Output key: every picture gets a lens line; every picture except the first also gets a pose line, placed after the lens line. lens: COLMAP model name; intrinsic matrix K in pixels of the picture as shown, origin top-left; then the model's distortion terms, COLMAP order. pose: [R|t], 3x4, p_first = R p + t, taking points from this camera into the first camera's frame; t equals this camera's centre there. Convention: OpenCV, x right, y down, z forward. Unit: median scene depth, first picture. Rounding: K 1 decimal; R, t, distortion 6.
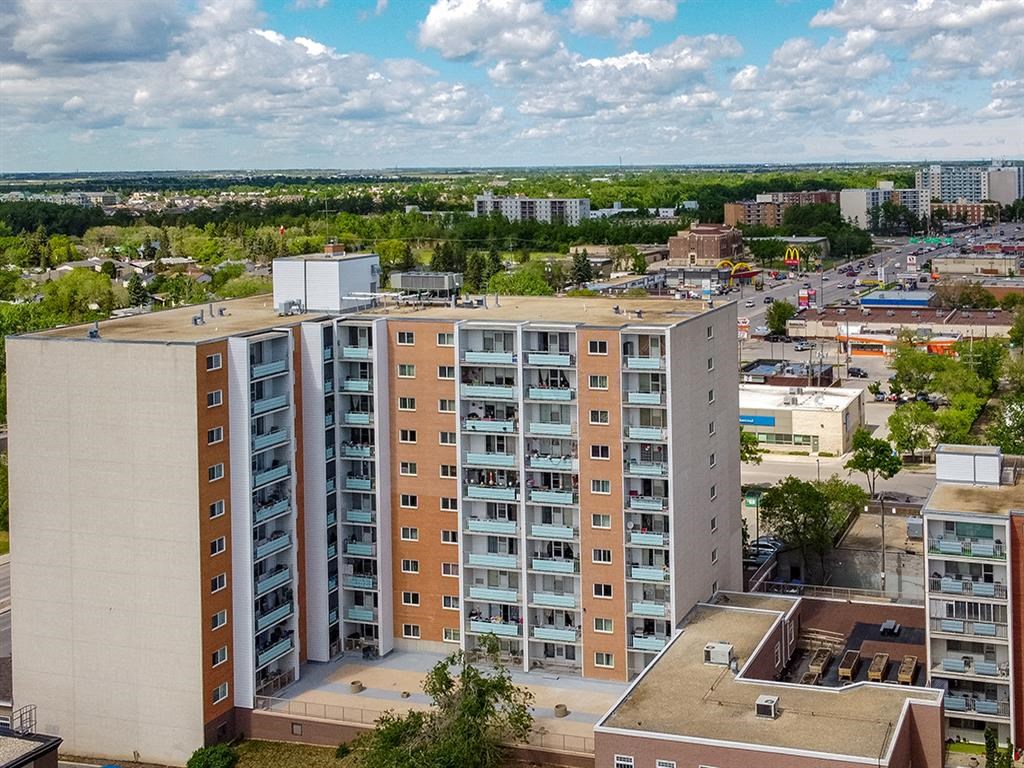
lens RADIAL K [[748.4, 0, 477.4], [0, 748.4, 384.8], [0, 0, 1]] dist [0.001256, 0.003432]
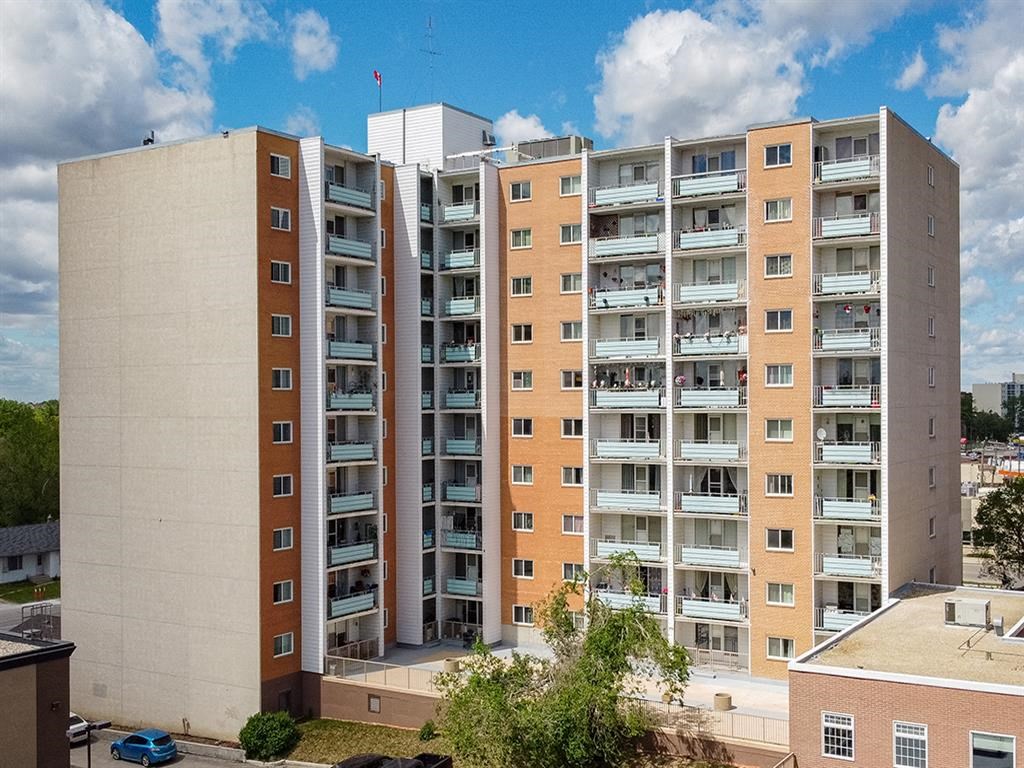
lens RADIAL K [[748.4, 0, 477.4], [0, 748.4, 384.8], [0, 0, 1]] dist [0.001256, 0.003432]
pose [[0.986424, 0.006386, -0.164094, -0.007392], [-0.026583, 0.992274, -0.121181, 0.223316], [0.162052, 0.123898, 0.978973, 0.208621]]
